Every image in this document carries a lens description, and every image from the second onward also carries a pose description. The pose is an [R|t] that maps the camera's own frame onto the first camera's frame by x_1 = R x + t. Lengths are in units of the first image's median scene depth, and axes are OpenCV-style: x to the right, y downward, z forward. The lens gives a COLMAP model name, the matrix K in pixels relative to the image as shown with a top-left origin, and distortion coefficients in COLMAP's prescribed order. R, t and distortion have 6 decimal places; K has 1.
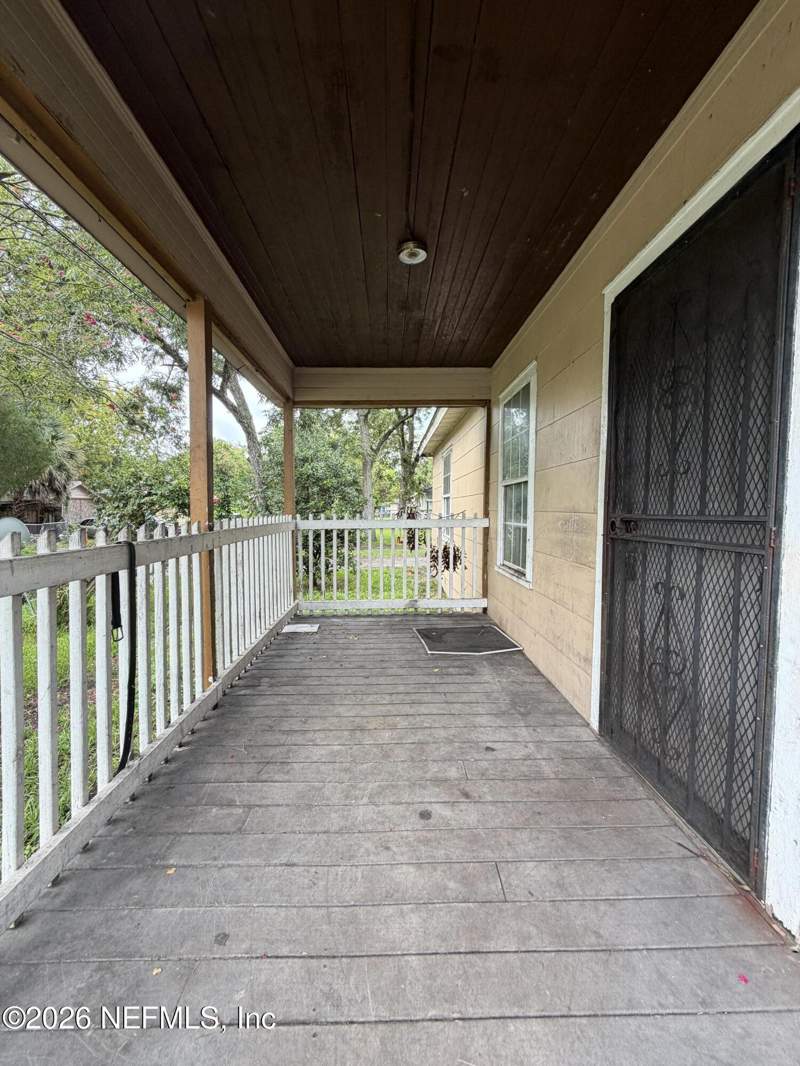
lens RADIAL K [[425.9, 0, 398.9], [0, 425.9, 530.2], [0, 0, 1]] dist [0.000315, 0.000277]
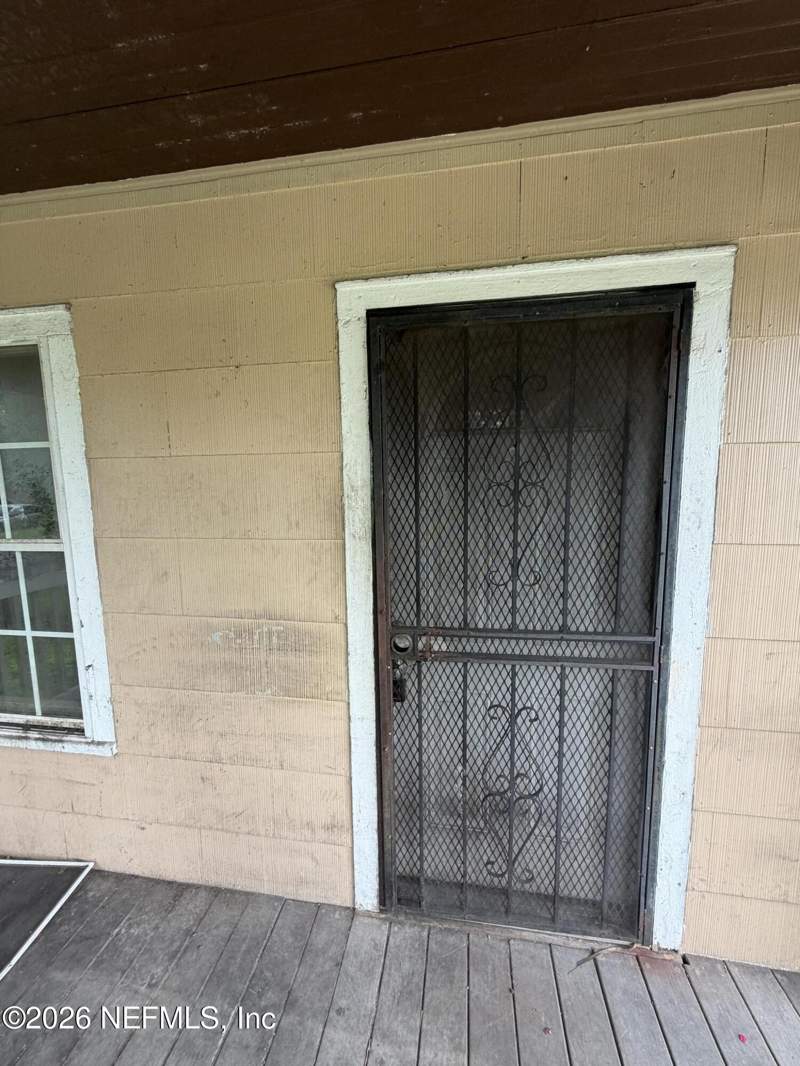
lens RADIAL K [[425.9, 0, 399.9], [0, 425.9, 534.3], [0, 0, 1]] dist [0.000315, 0.000277]
pose [[0.176772, -0.122662, 0.976579, -0.169948], [0.062485, 0.991601, 0.113238, -0.257554], [-0.982266, 0.041004, 0.182952, 0.805857]]
